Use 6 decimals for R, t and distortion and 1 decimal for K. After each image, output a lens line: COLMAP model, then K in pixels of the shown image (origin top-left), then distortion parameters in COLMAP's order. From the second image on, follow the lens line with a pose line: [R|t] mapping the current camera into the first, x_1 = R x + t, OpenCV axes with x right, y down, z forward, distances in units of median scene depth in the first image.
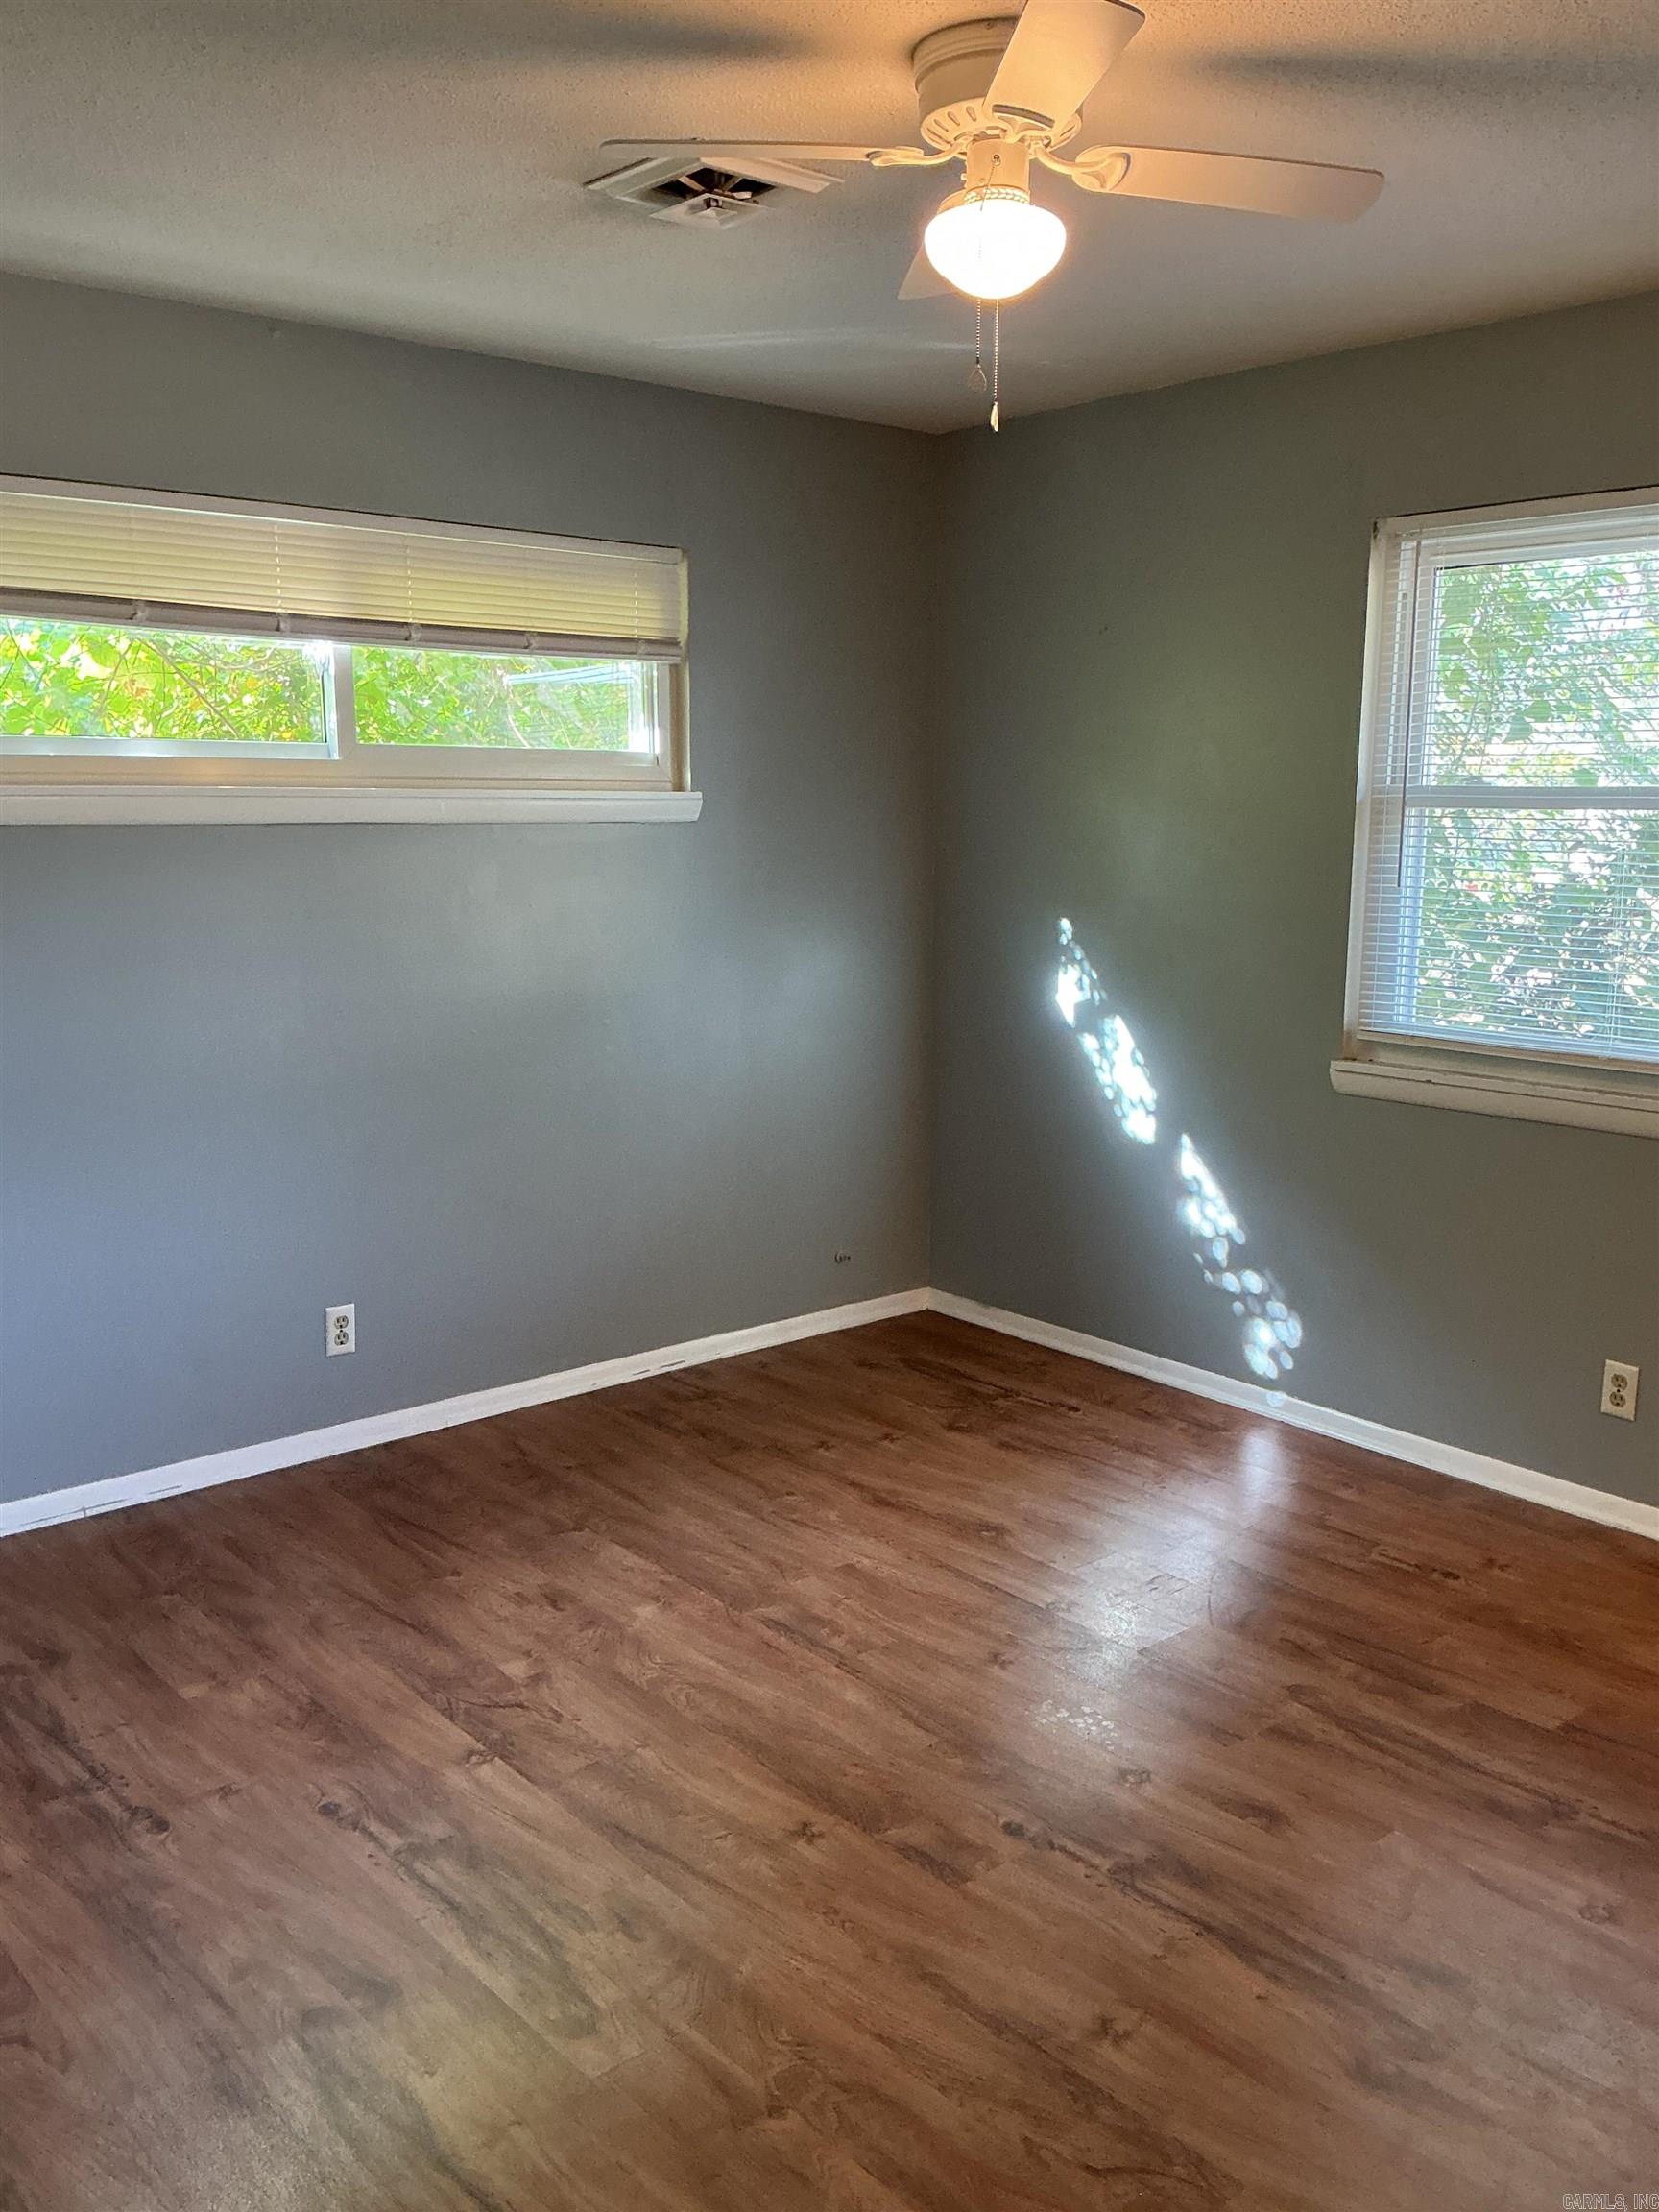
lens RADIAL K [[1860.4, 0, 839.5], [0, 1860.4, 1099.5], [0, 0, 1]] dist [0.097021, -0.170582]
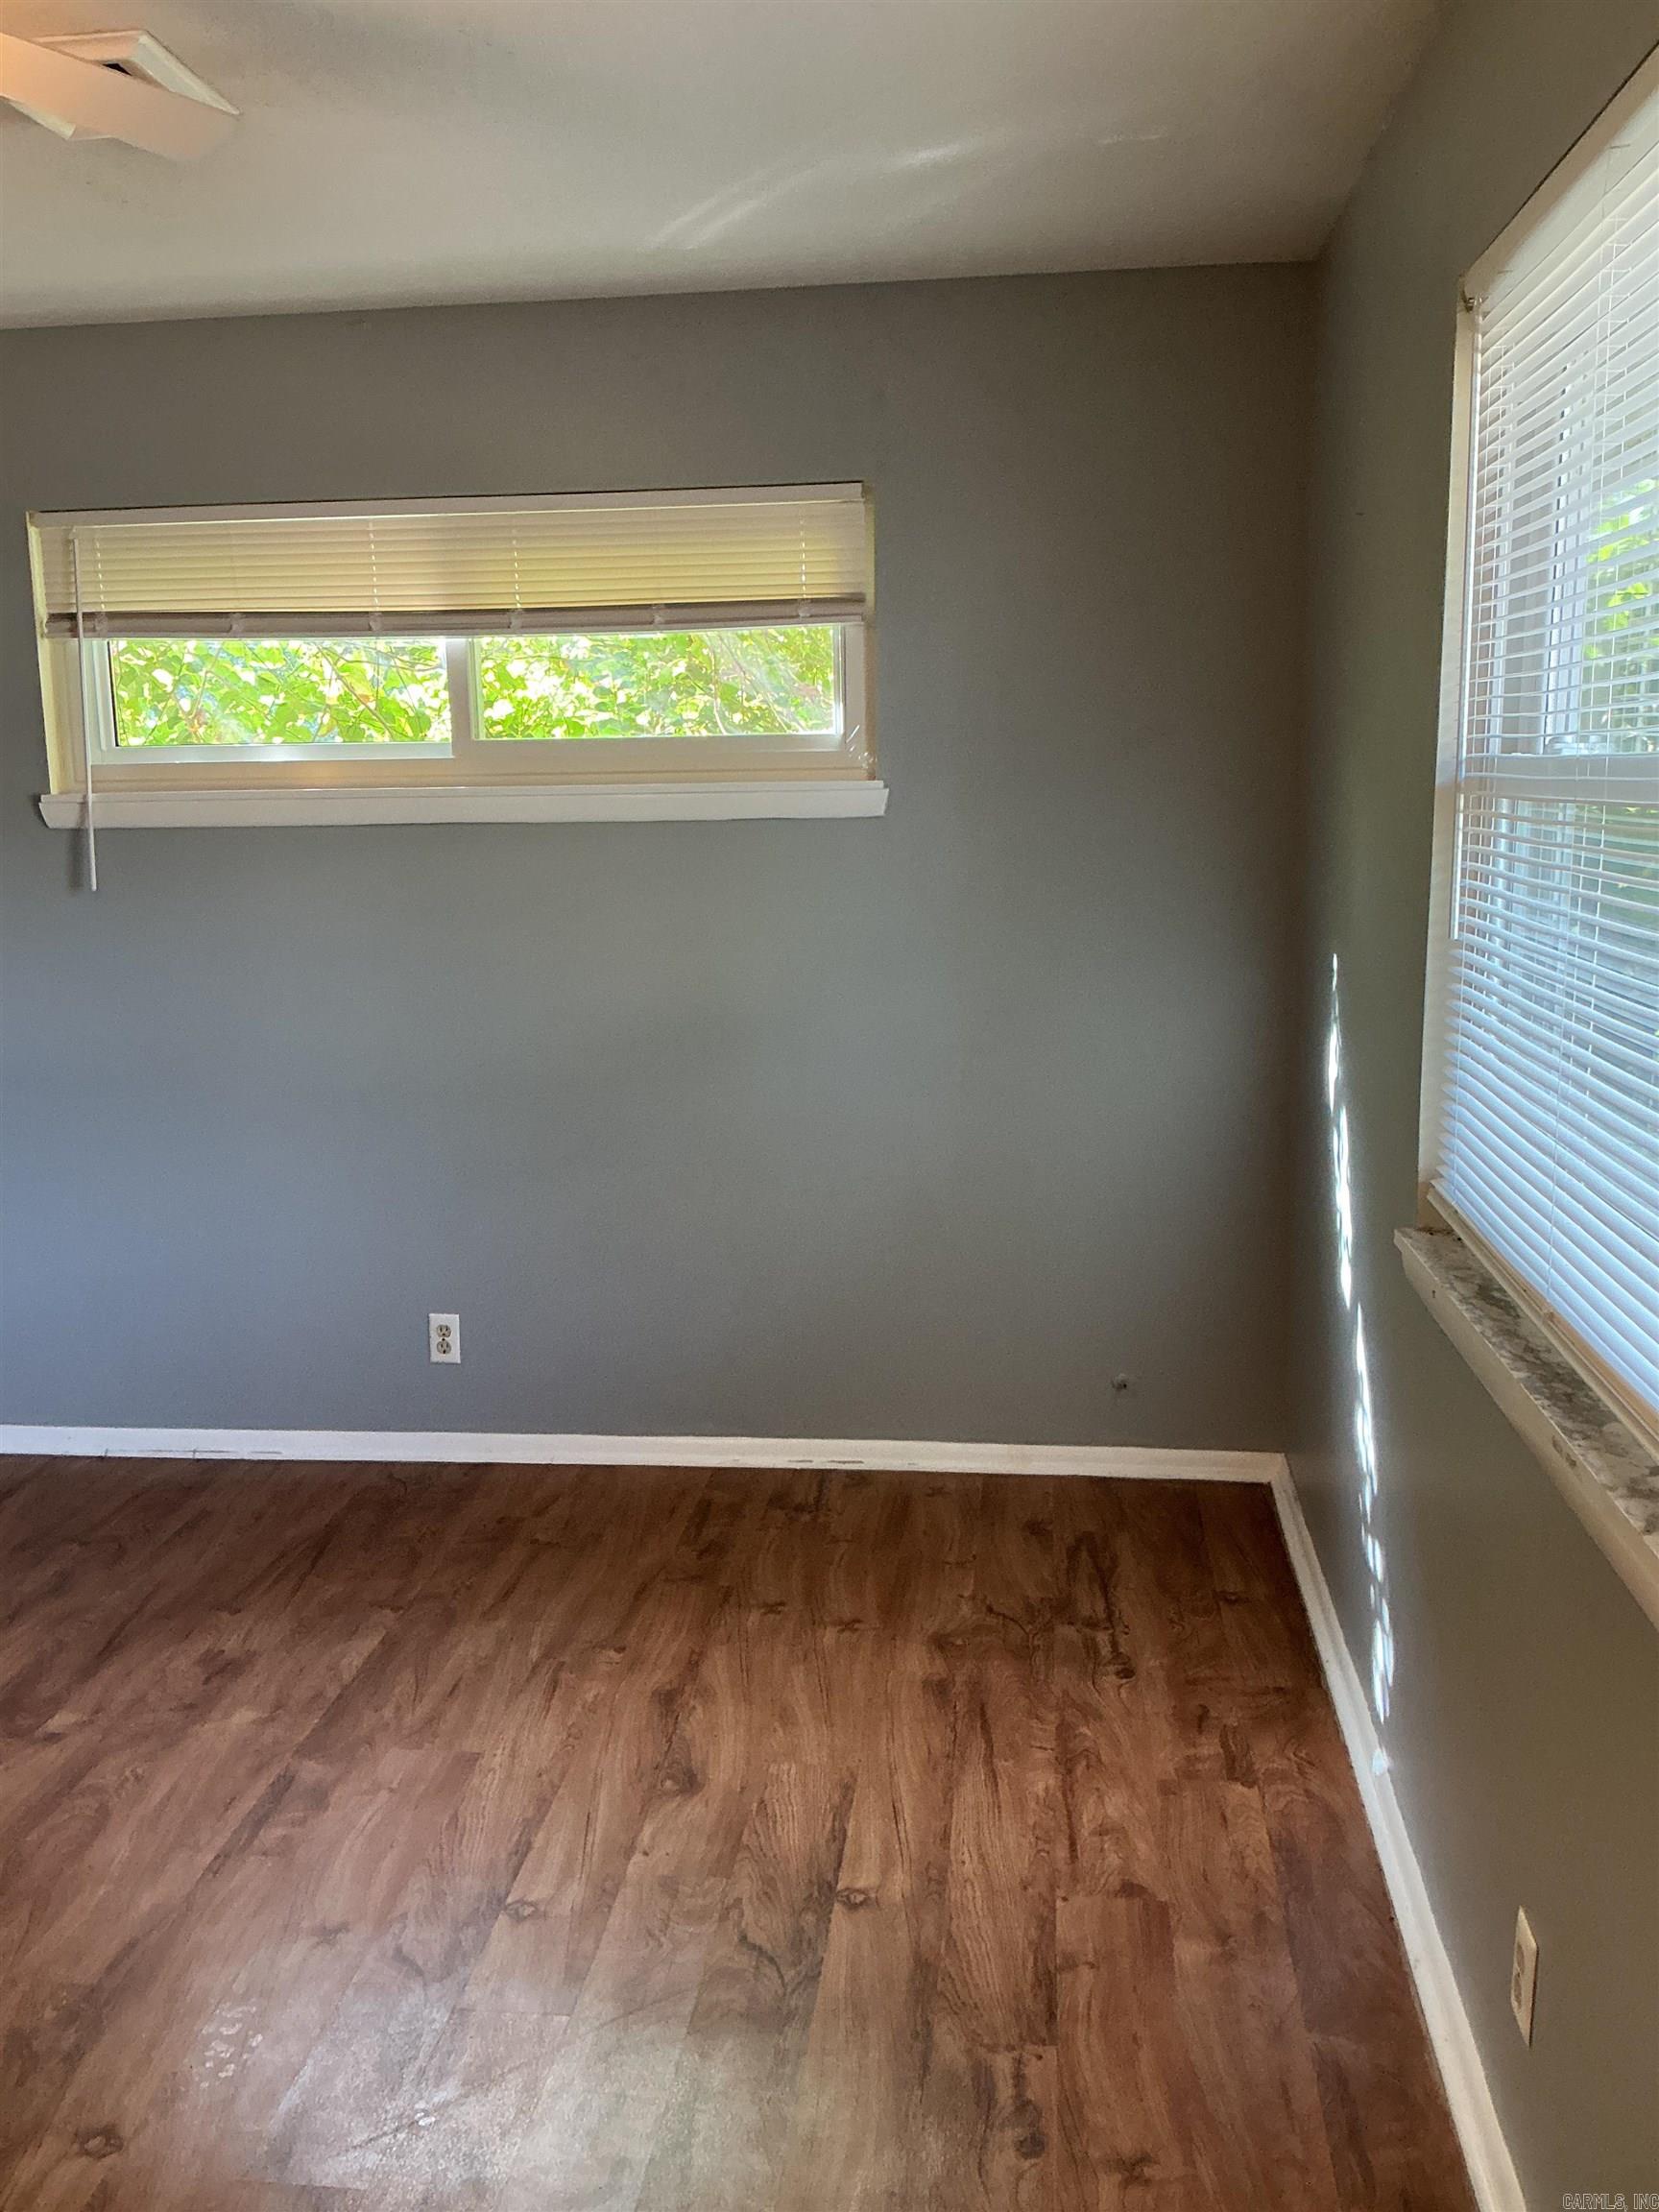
lens RADIAL K [[1860.4, 0, 823.1], [0, 1860.4, 1095.1], [0, 0, 1]] dist [0.097021, -0.170582]
pose [[0.672465, 0.107942, -0.732215, 0.638992], [-0.097665, 0.993598, 0.056780, -0.088306], [0.733657, 0.033330, 0.678703, 0.531161]]
